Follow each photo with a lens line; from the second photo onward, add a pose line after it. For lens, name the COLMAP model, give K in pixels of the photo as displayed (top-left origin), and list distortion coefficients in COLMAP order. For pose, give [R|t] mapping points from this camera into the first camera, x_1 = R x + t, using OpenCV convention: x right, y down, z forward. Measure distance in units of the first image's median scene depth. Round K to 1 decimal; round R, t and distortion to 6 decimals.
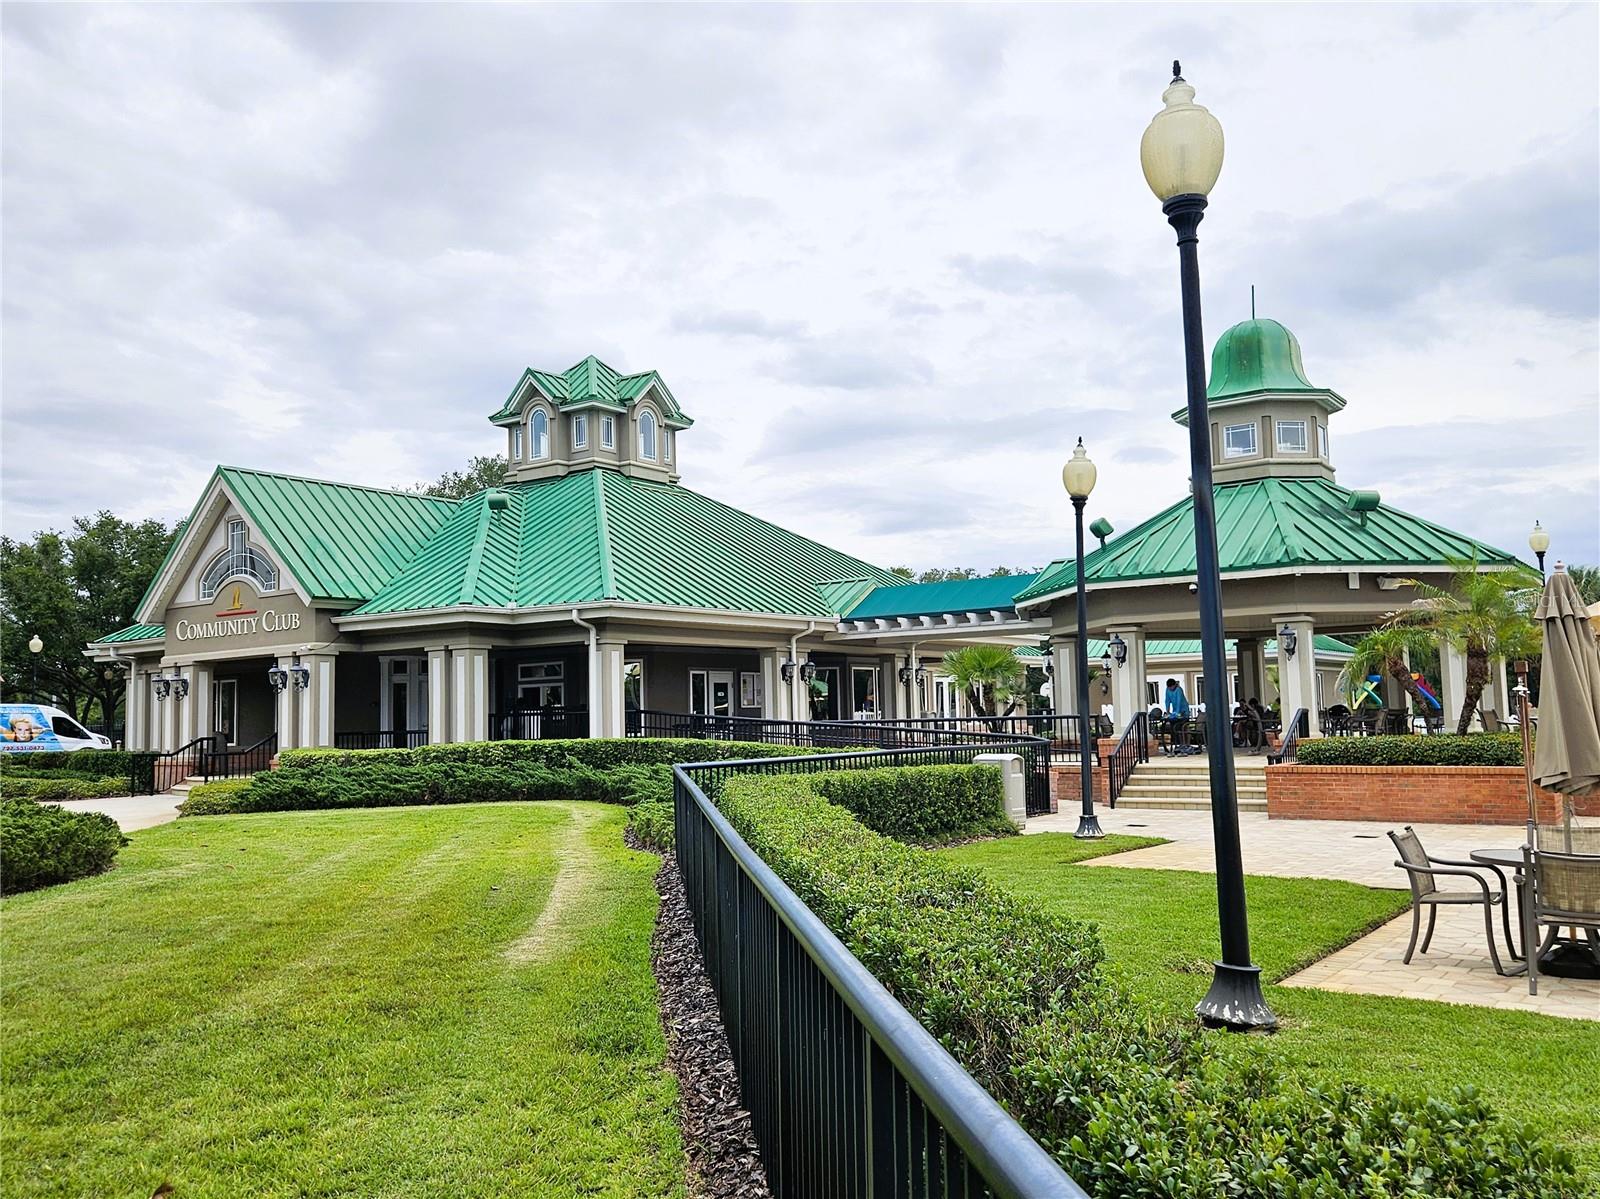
lens RADIAL K [[1357.2, 0, 800.0], [0, 1357.2, 599.5], [0, 0, 1]] dist [0.046616, 0.001378]
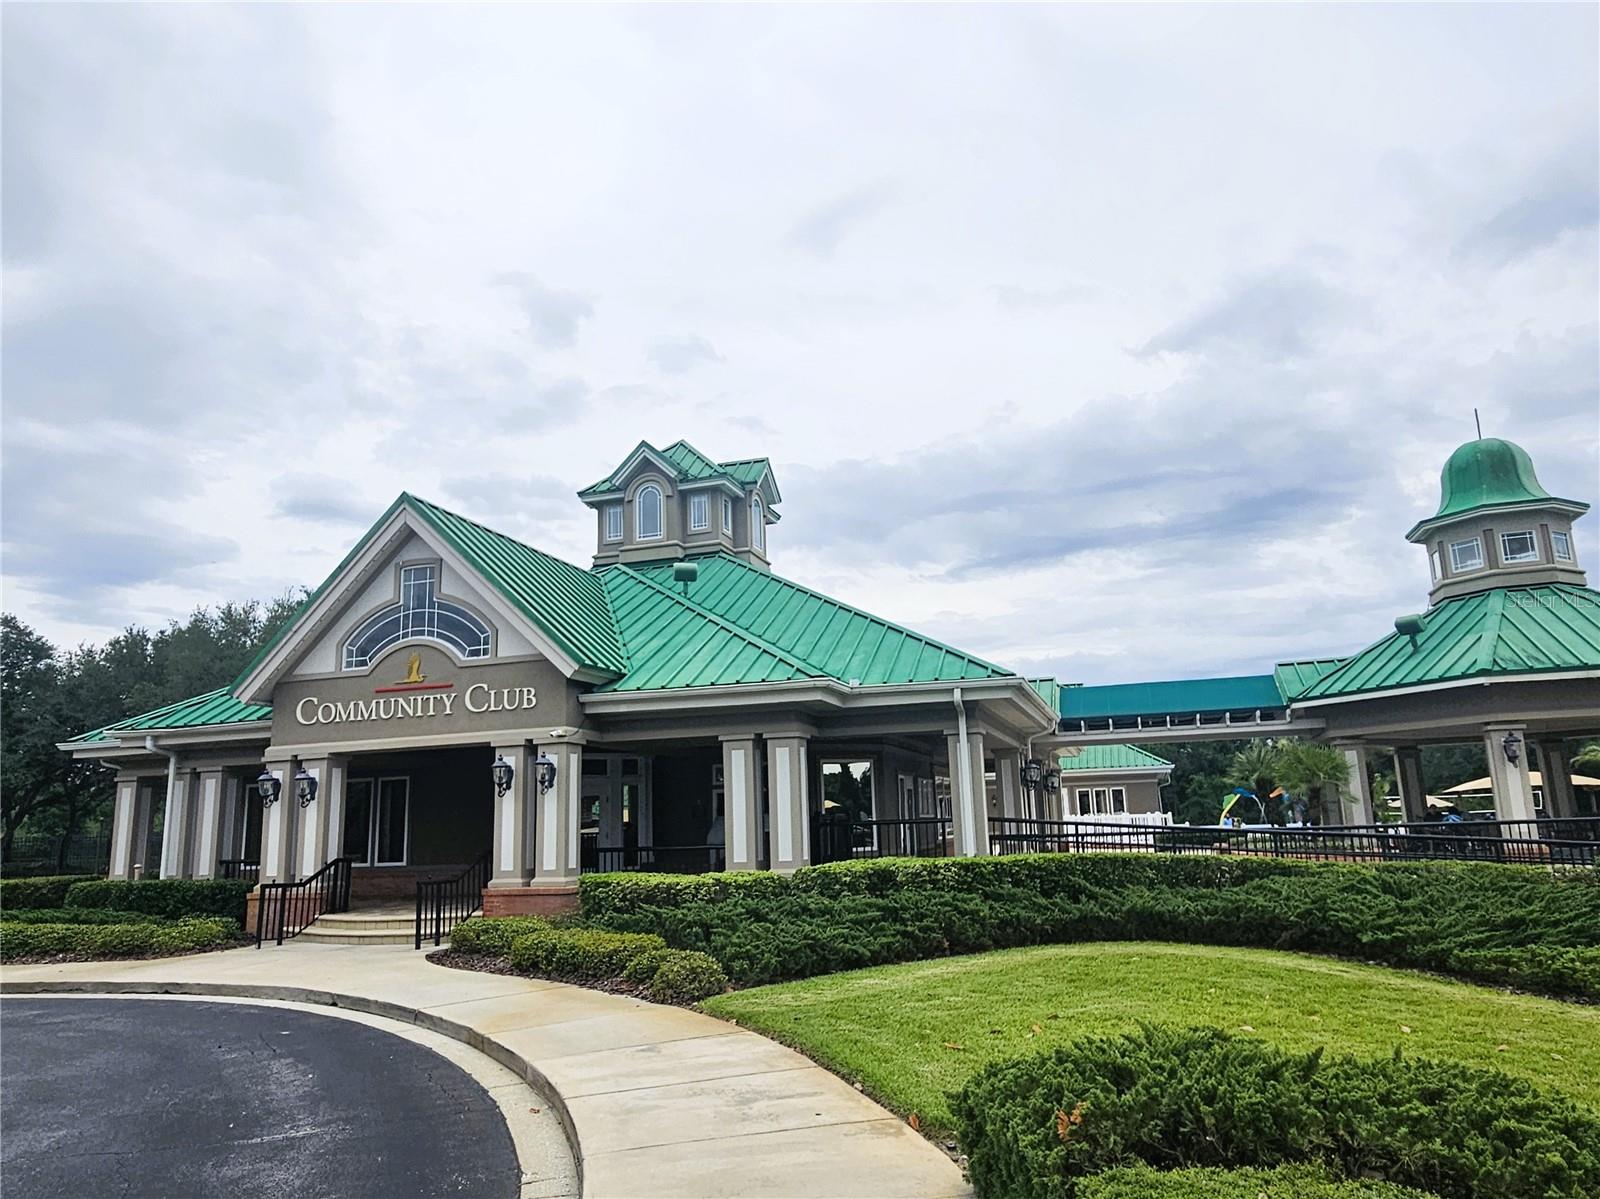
lens RADIAL K [[1076.5, 0, 800.0], [0, 1076.5, 599.5], [0, 0, 1]] dist [-0.000005, 0.000067]
pose [[0.949171, 0.058570, 0.309263, -0.397386], [-0.019059, 0.991427, -0.129268, 0.034173], [-0.314183, 0.116803, 0.942150, 0.377421]]
